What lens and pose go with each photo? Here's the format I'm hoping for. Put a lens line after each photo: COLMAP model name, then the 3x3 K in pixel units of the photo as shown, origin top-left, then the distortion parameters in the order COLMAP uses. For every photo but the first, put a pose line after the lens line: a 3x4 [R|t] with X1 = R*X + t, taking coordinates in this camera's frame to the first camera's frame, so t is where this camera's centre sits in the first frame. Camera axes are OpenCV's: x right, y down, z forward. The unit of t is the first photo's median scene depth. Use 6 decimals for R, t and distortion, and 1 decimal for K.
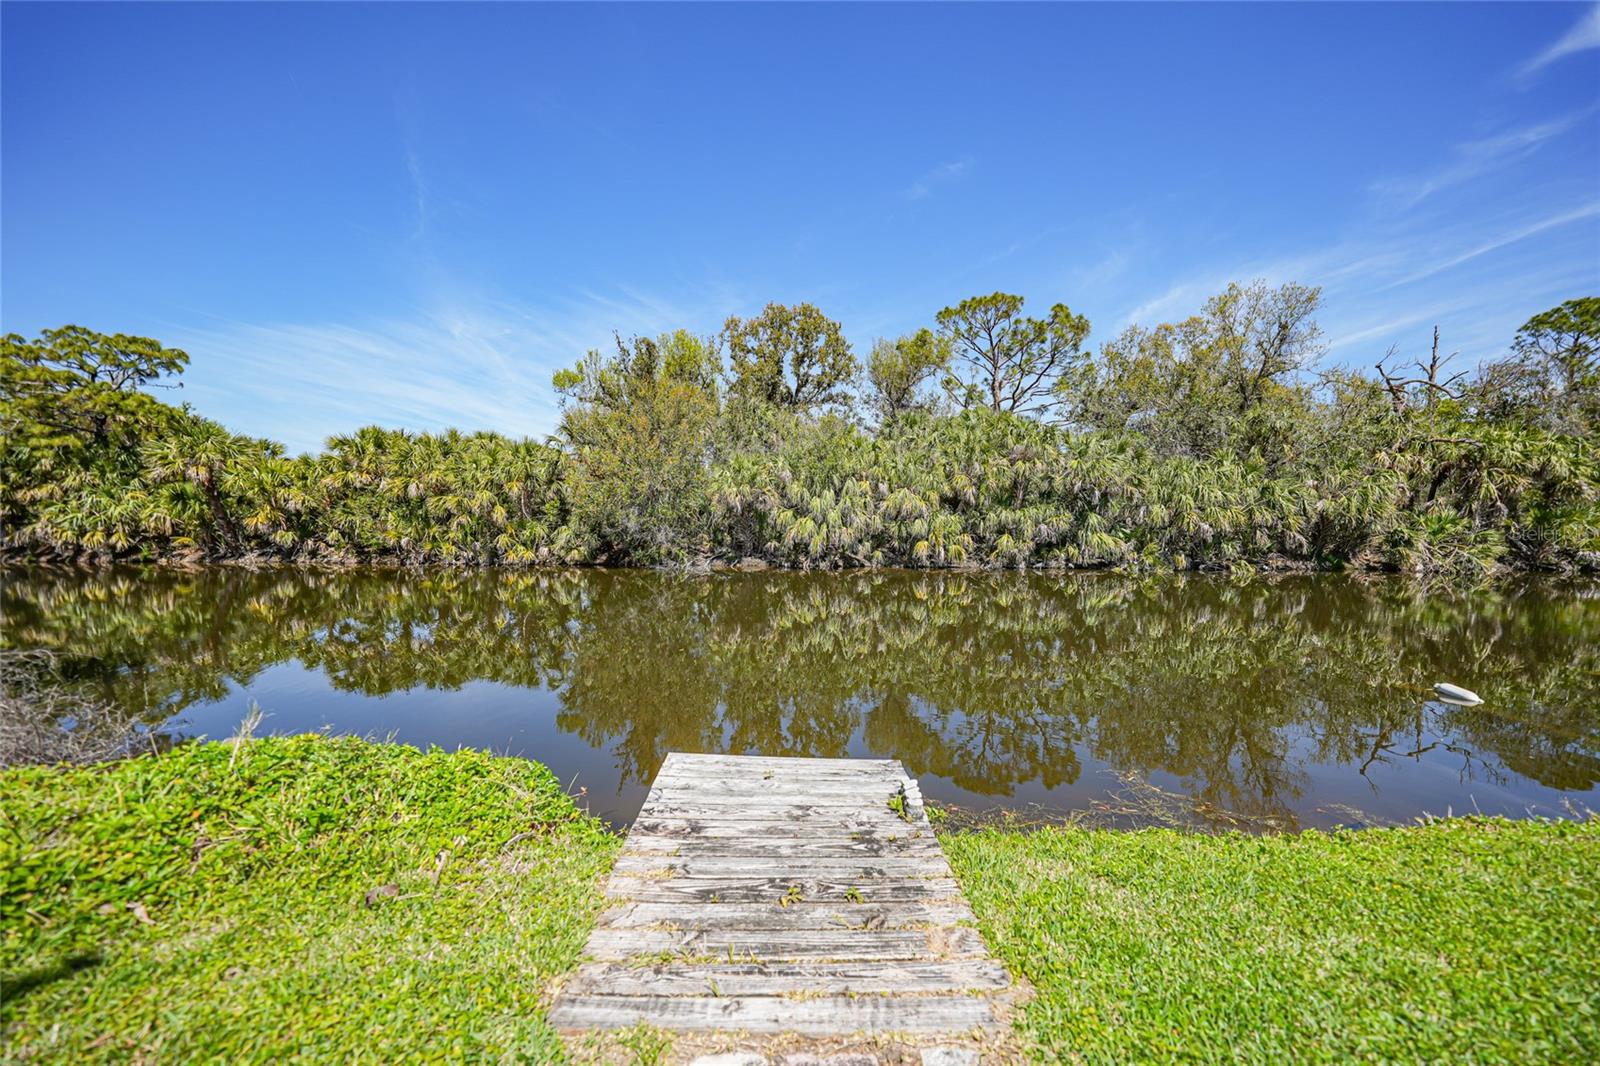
lens RADIAL K [[555.4, 0, 801.8], [0, 555.4, 530.9], [0, 0, 1]] dist [-0.022786, 0.005722]
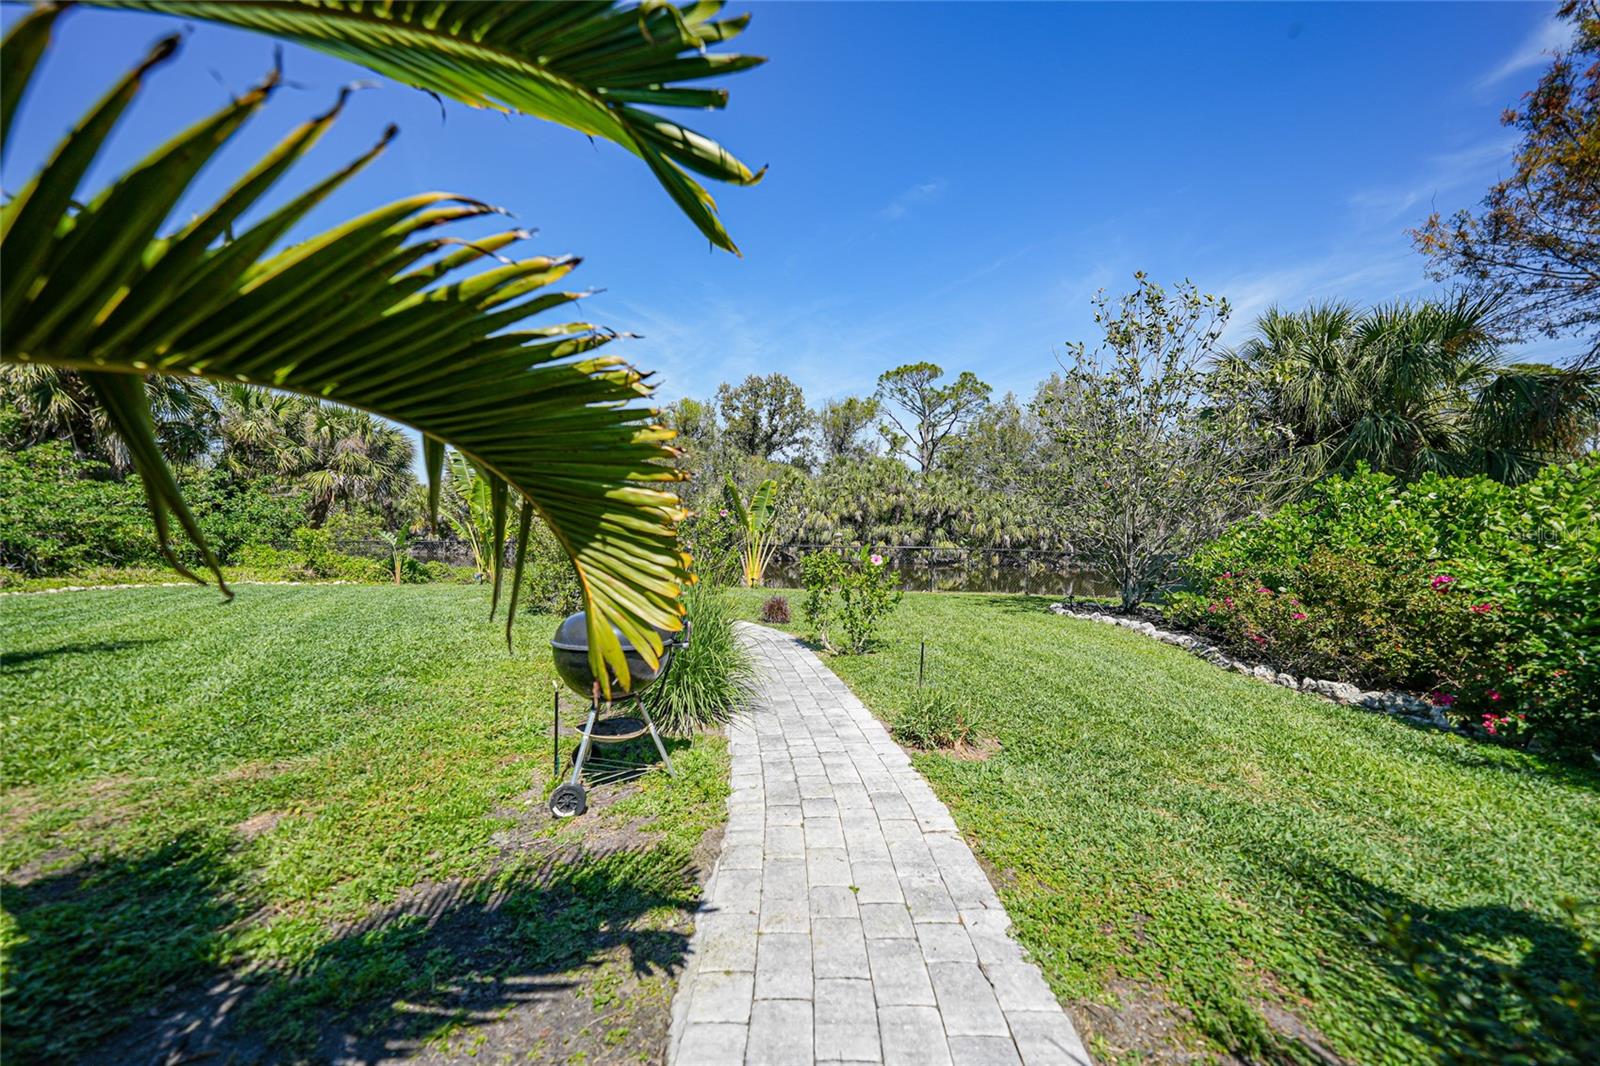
lens RADIAL K [[555.4, 0, 804.6], [0, 555.4, 531.6], [0, 0, 1]] dist [-0.022786, 0.005722]
pose [[0.998860, 0.011553, -0.046317, 0.215105], [-0.012185, 0.999836, -0.013384, 0.002386], [0.046155, 0.013933, 0.998837, -0.558033]]
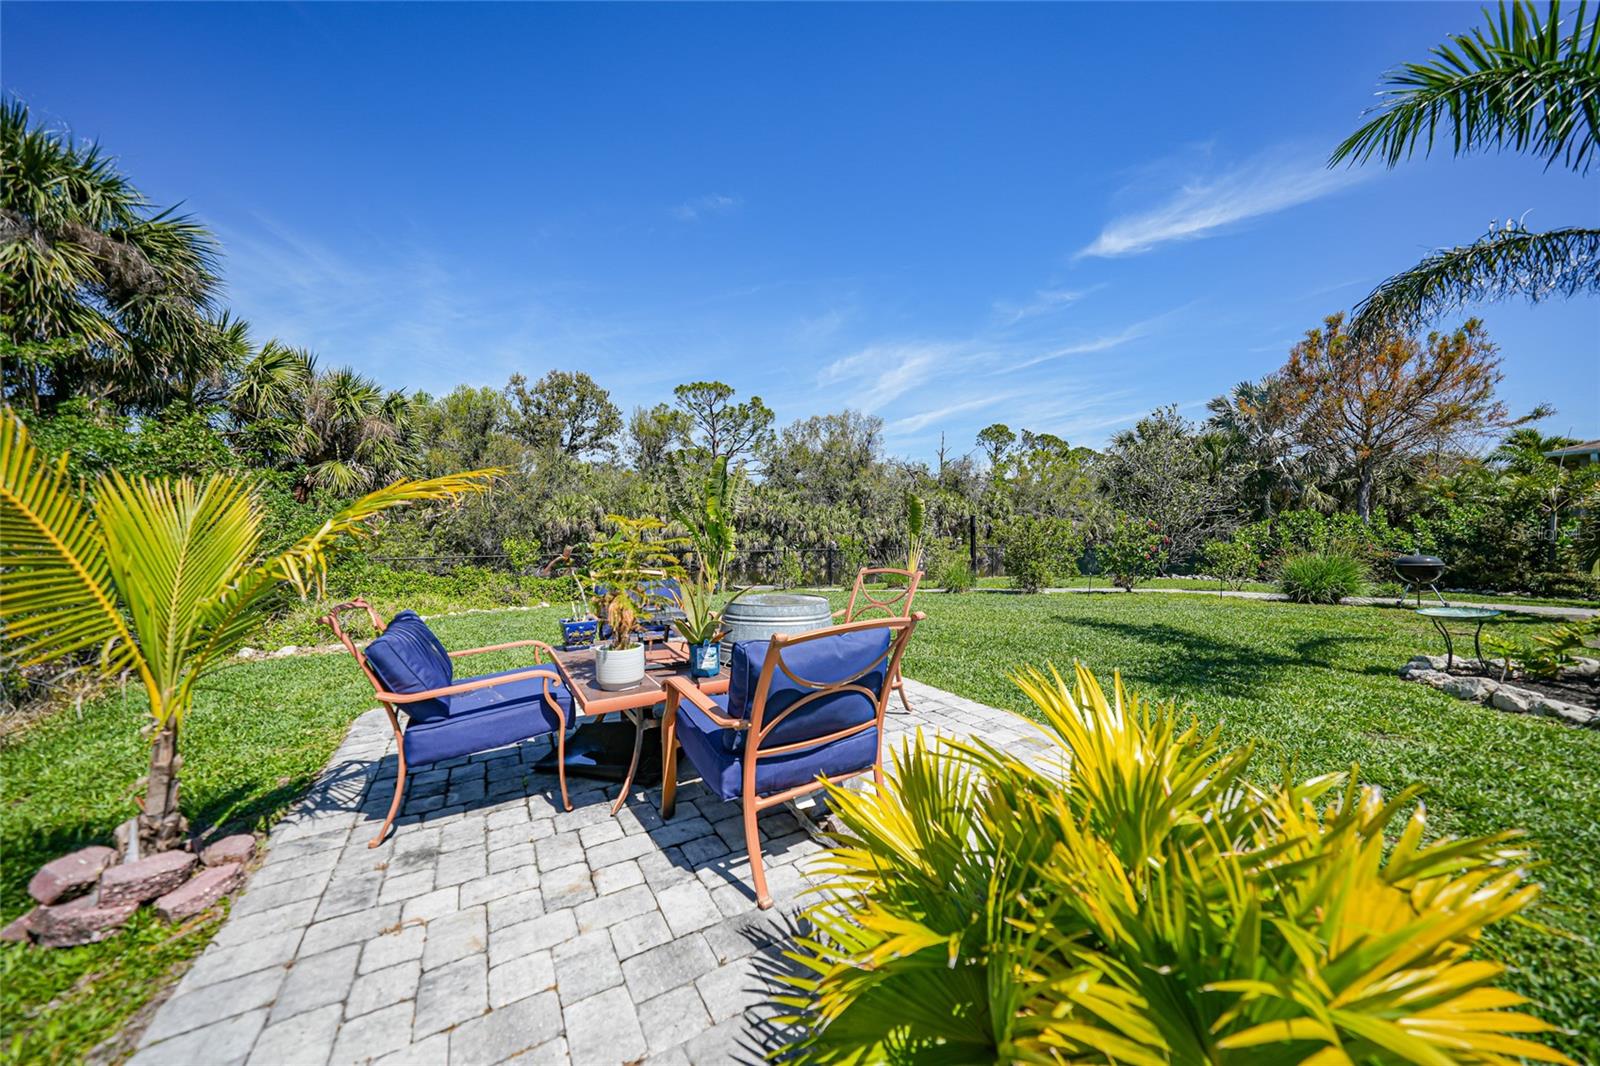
lens RADIAL K [[555.4, 0, 800.6], [0, 555.4, 536.8], [0, 0, 1]] dist [-0.022786, 0.005722]
pose [[0.853500, -0.000532, 0.521092, -0.336841], [0.011830, 0.999762, -0.018357, 0.005696], [-0.520958, 0.021832, 0.853303, -0.537923]]
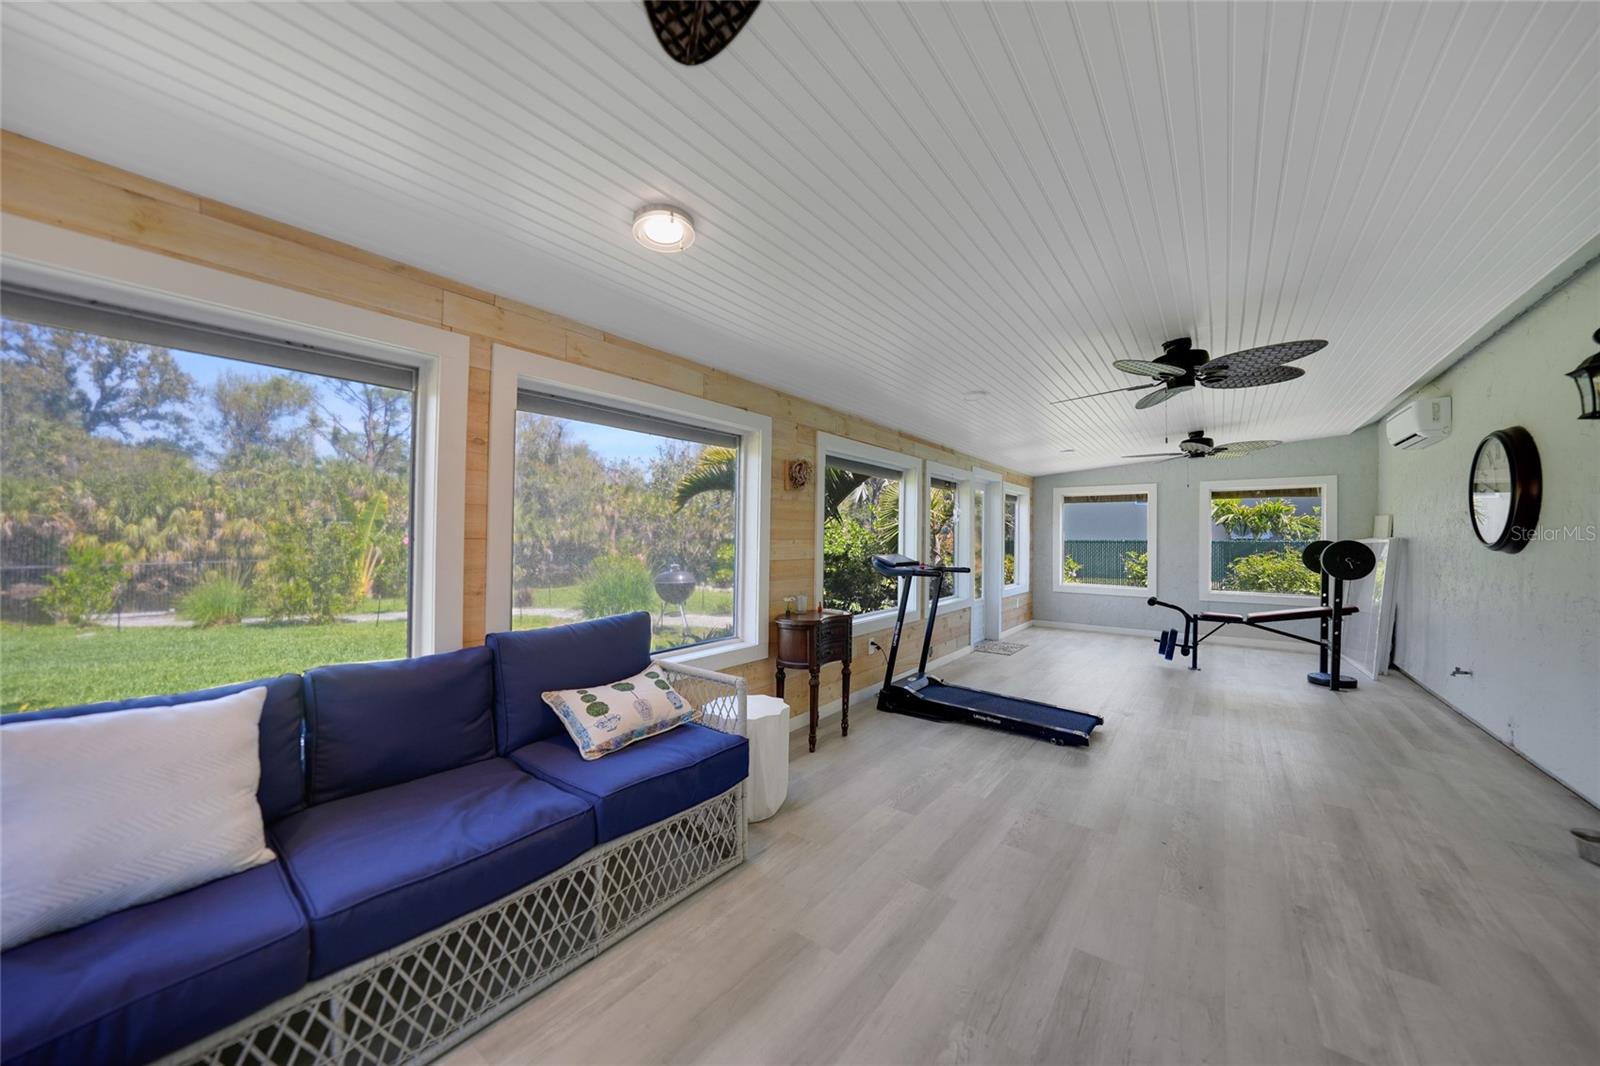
lens RADIAL K [[552.7, 0, 802.2], [0, 552.7, 533.1], [0, 0, 1]] dist [-0.026423, 0.005692]
pose [[0.603232, 0.005309, 0.797548, -0.022213], [0.018220, 0.999625, -0.020435, 0.002906], [-0.797358, 0.026859, 0.602909, -0.684027]]
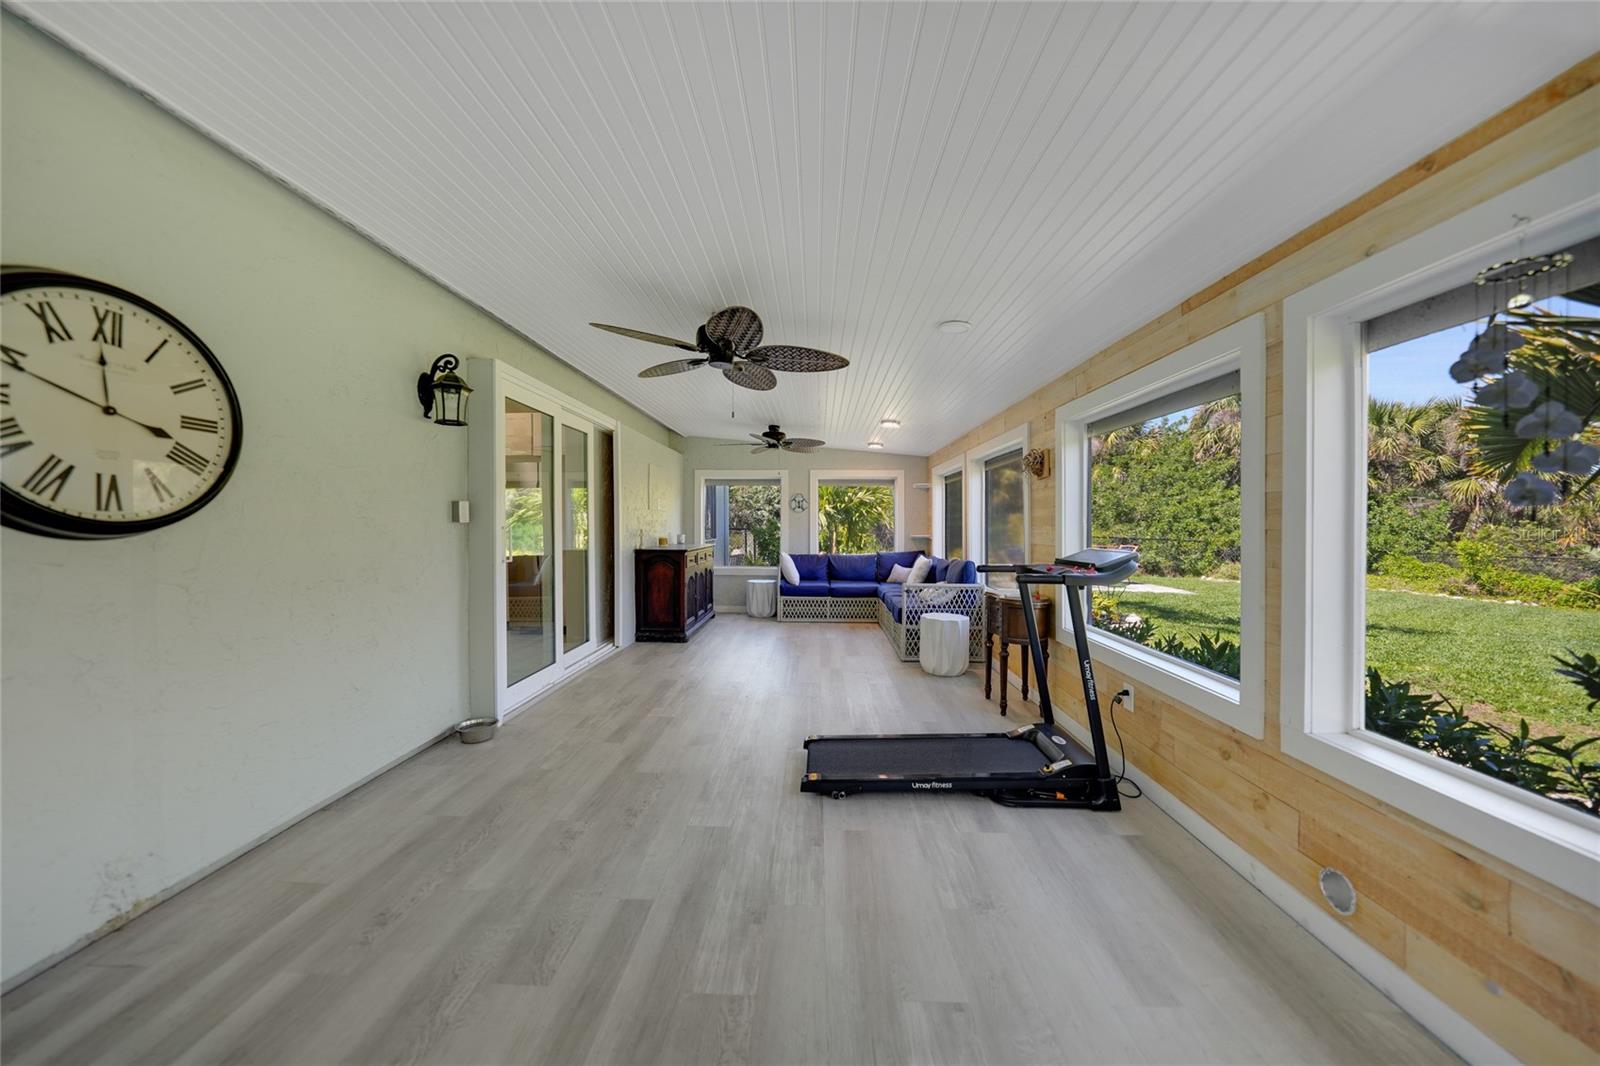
lens RADIAL K [[552.7, 0, 800.6], [0, 552.7, 528.2], [0, 0, 1]] dist [-0.026423, 0.005692]
pose [[-0.024842, 0.005586, -0.999676, 0.223247], [-0.033226, 0.999427, 0.006411, 0.003524], [0.999139, 0.033374, -0.024642, -0.659736]]
